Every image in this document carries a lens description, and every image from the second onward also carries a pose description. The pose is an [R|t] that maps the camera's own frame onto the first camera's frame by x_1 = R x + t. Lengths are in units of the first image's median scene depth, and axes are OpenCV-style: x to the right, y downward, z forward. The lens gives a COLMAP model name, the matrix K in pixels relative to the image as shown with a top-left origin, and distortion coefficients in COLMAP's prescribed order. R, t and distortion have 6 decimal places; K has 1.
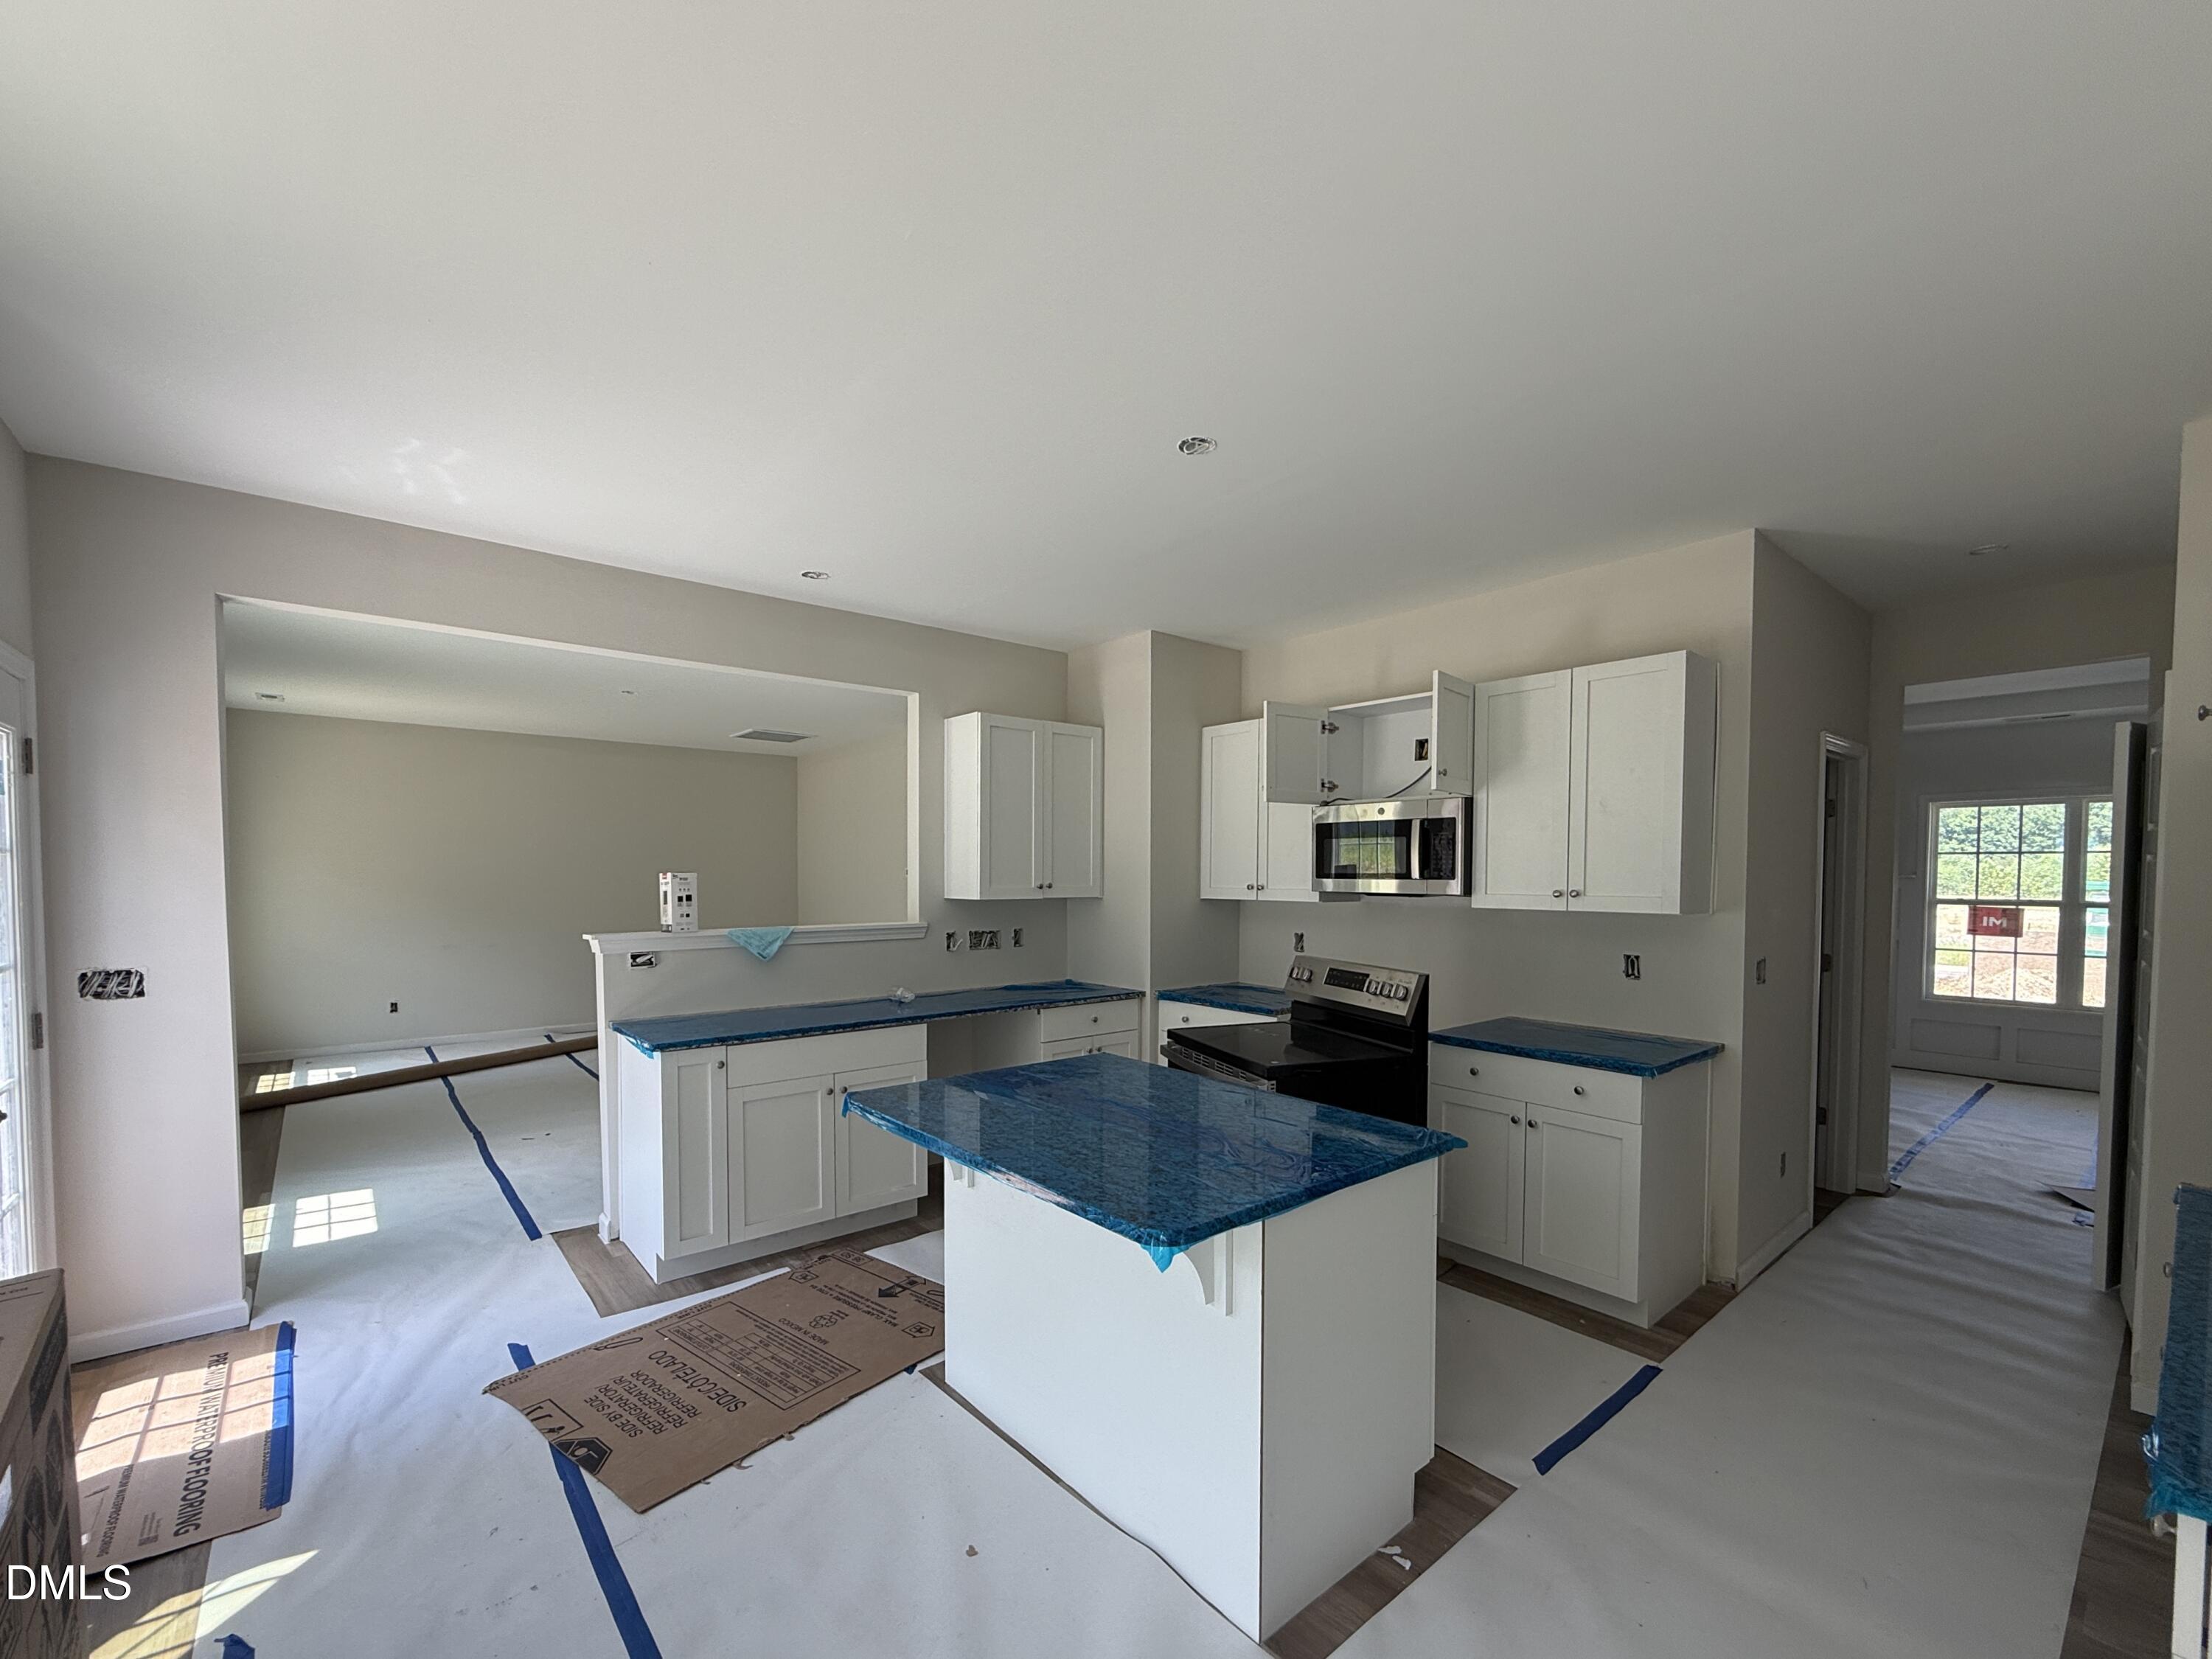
lens RADIAL K [[937.9, 0, 1101.2], [0, 937.9, 894.9], [0, 0, 1]] dist [-0.001723, -0.000227]
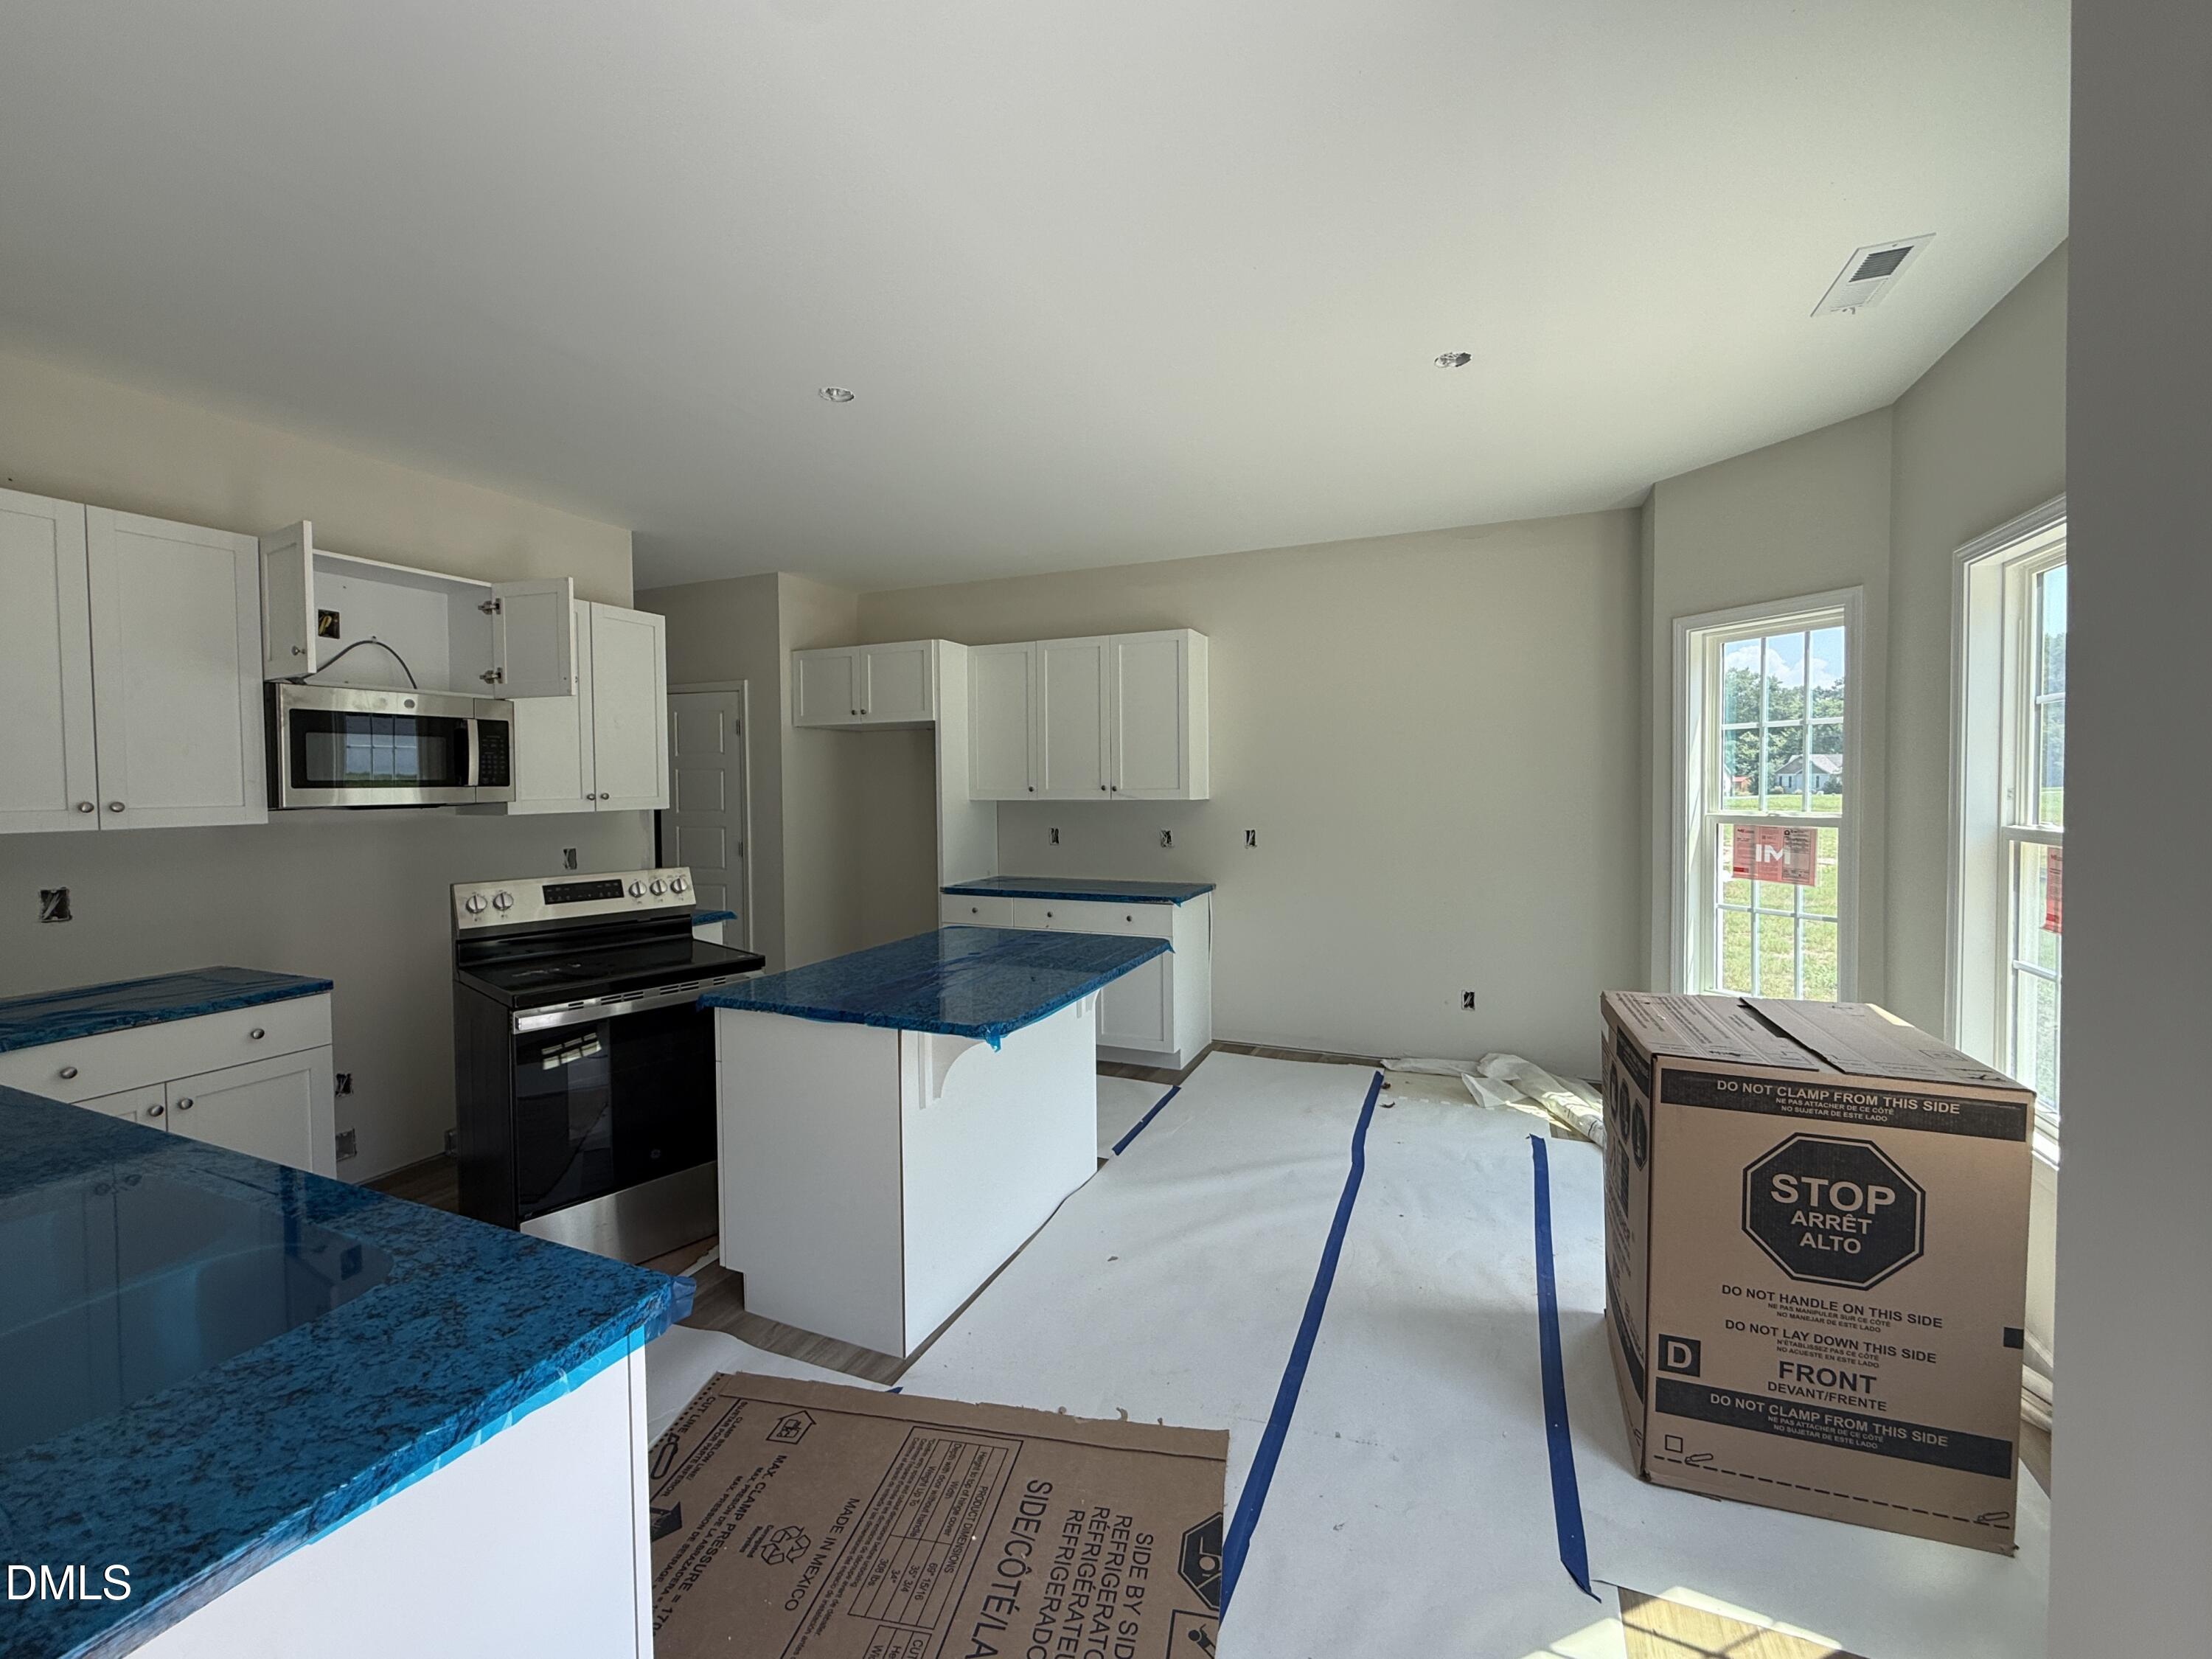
lens RADIAL K [[903.6, 0, 1107.8], [0, 903.6, 805.5], [0, 0, 1]] dist [0.001145, 0.000206]
pose [[-0.454126, -0.032858, 0.890331, -0.684329], [0.025211, 0.998446, 0.049708, -0.024644], [-0.890581, 0.045020, -0.452592, 0.823261]]
